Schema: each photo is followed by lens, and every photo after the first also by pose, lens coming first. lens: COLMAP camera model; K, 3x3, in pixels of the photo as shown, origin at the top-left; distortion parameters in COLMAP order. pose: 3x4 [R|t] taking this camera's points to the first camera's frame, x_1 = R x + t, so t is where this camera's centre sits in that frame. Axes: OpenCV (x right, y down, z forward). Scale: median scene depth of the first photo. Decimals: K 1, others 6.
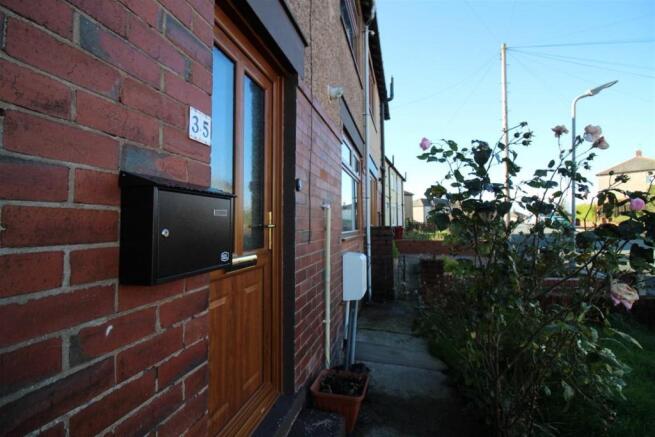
lens RADIAL K [[305.6, 0, 328.1], [0, 305.6, 219.3], [0, 0, 1]] dist [-0.008809, -0.005758]
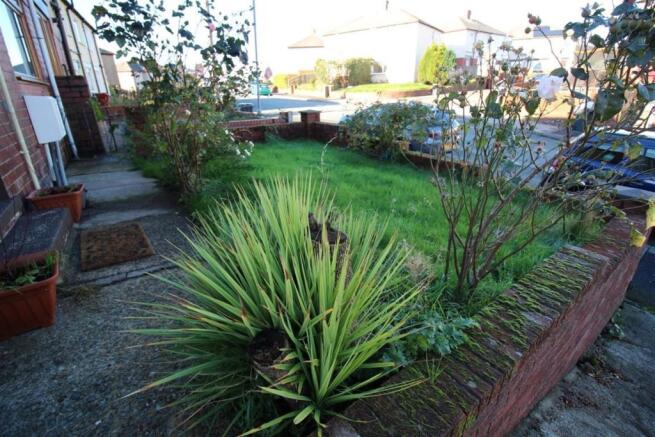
lens RADIAL K [[305.6, 0, 329.1], [0, 305.6, 216.0], [0, 0, 1]] dist [-0.008809, -0.005758]
pose [[0.674119, -0.270294, 0.687390, -0.032426], [-0.008953, 0.927579, 0.373521, 0.069169], [-0.738568, -0.257952, 0.622879, -0.224688]]
